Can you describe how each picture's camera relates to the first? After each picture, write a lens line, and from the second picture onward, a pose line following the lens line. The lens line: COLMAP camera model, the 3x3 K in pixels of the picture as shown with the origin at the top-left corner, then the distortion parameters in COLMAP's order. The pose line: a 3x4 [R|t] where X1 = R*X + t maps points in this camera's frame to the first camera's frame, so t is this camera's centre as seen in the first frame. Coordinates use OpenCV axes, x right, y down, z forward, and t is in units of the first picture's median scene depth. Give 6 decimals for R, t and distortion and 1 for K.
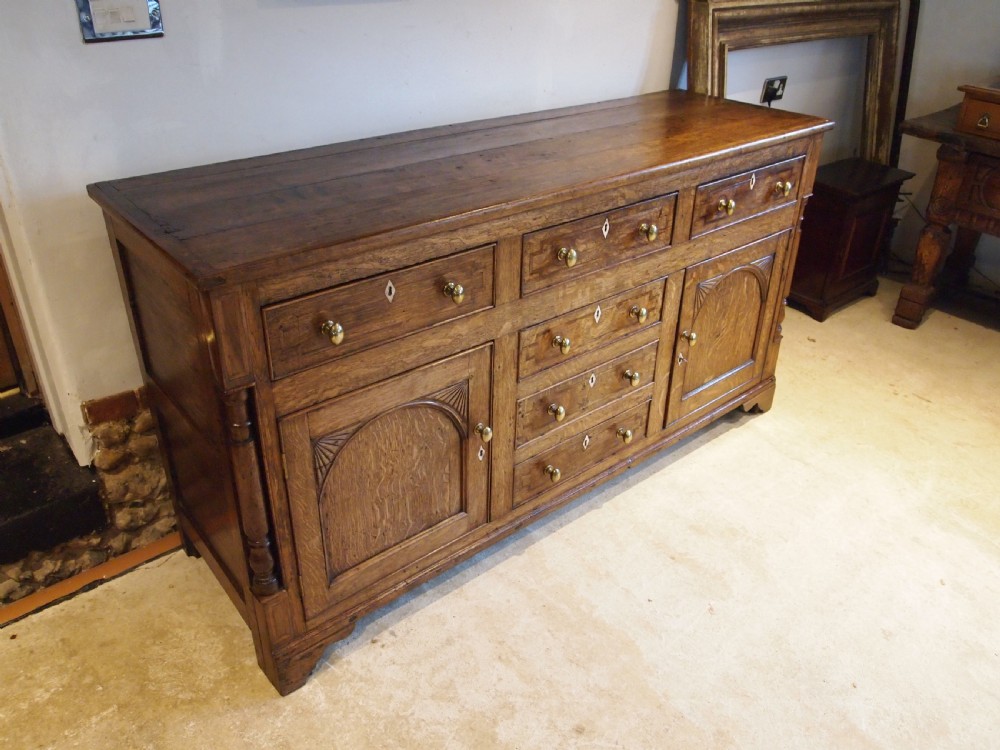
lens RADIAL K [[796.6, 0, 502.2], [0, 796.6, 374.8], [0, 0, 1]] dist [-0.044785, -0.002021]
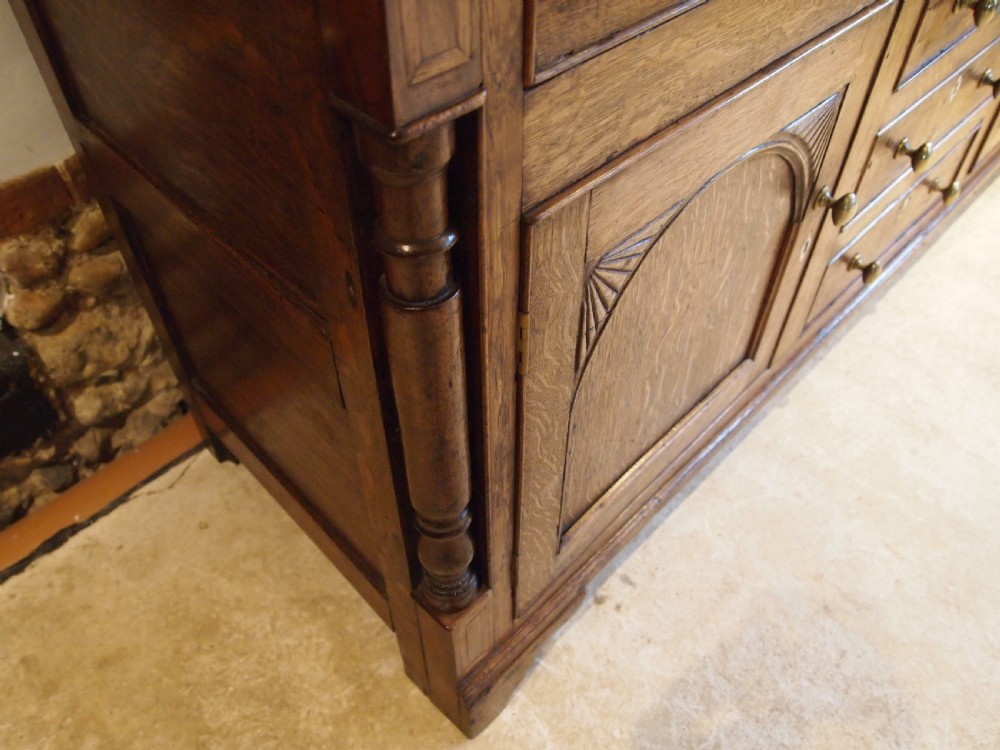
lens RADIAL K [[786.7, 0, 502.1], [0, 786.7, 376.5], [0, 0, 1]] dist [-0.040537, -0.006877]
pose [[0.996006, -0.077763, 0.043865, -0.235836], [0.060737, 0.950255, 0.305493, 0.014955], [-0.065439, -0.301609, 0.951183, 0.515474]]
